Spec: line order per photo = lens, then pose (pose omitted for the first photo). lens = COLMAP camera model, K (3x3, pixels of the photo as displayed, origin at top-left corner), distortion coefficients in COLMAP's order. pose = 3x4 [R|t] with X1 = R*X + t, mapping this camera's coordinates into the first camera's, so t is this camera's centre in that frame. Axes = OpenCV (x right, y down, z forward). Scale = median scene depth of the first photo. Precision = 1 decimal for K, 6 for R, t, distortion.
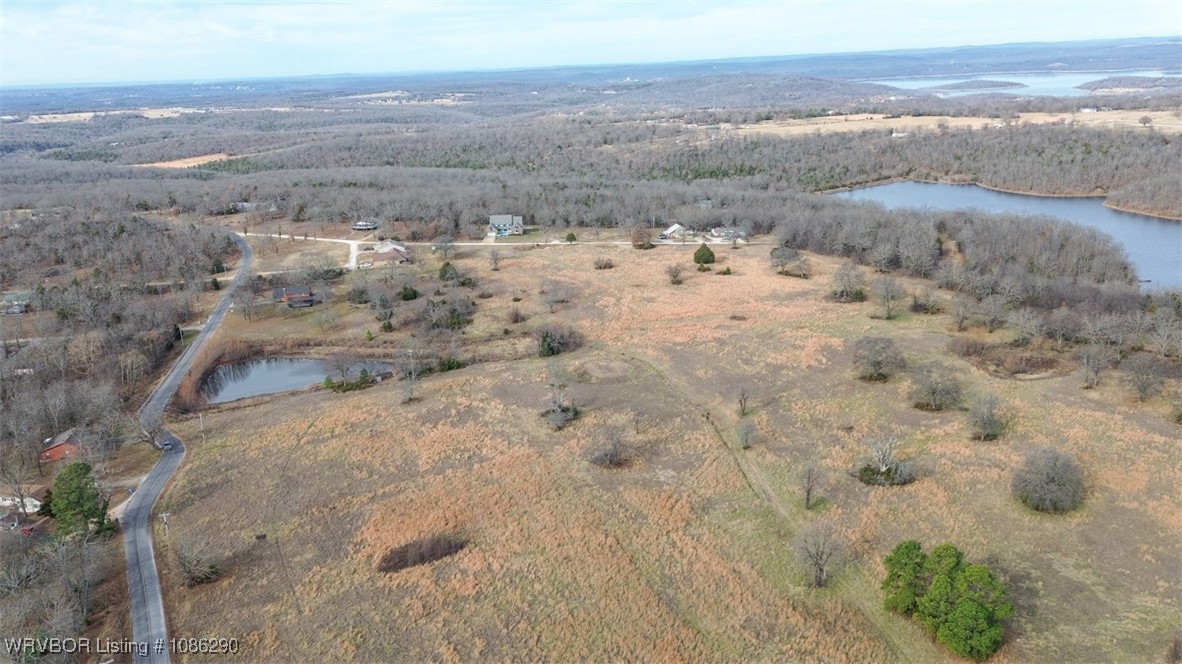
lens RADIAL K [[973.5, 0, 589.8], [0, 973.5, 332.9], [0, 0, 1]] dist [0.035522, -0.025322]
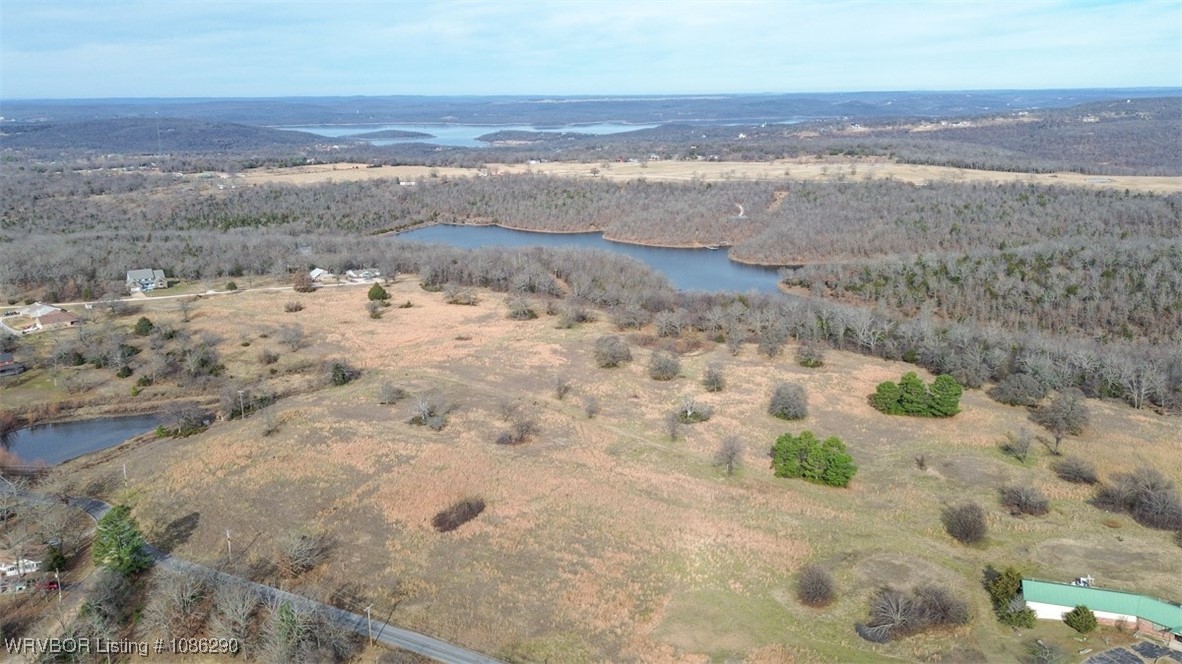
lens RADIAL K [[973.5, 0, 593.8], [0, 973.5, 333.8], [0, 0, 1]] dist [0.035522, -0.025322]
pose [[0.837092, -0.093068, 0.539088, -0.127369], [0.116822, 0.993103, -0.009951, 0.003625], [-0.534443, 0.071307, 0.842191, -0.038258]]
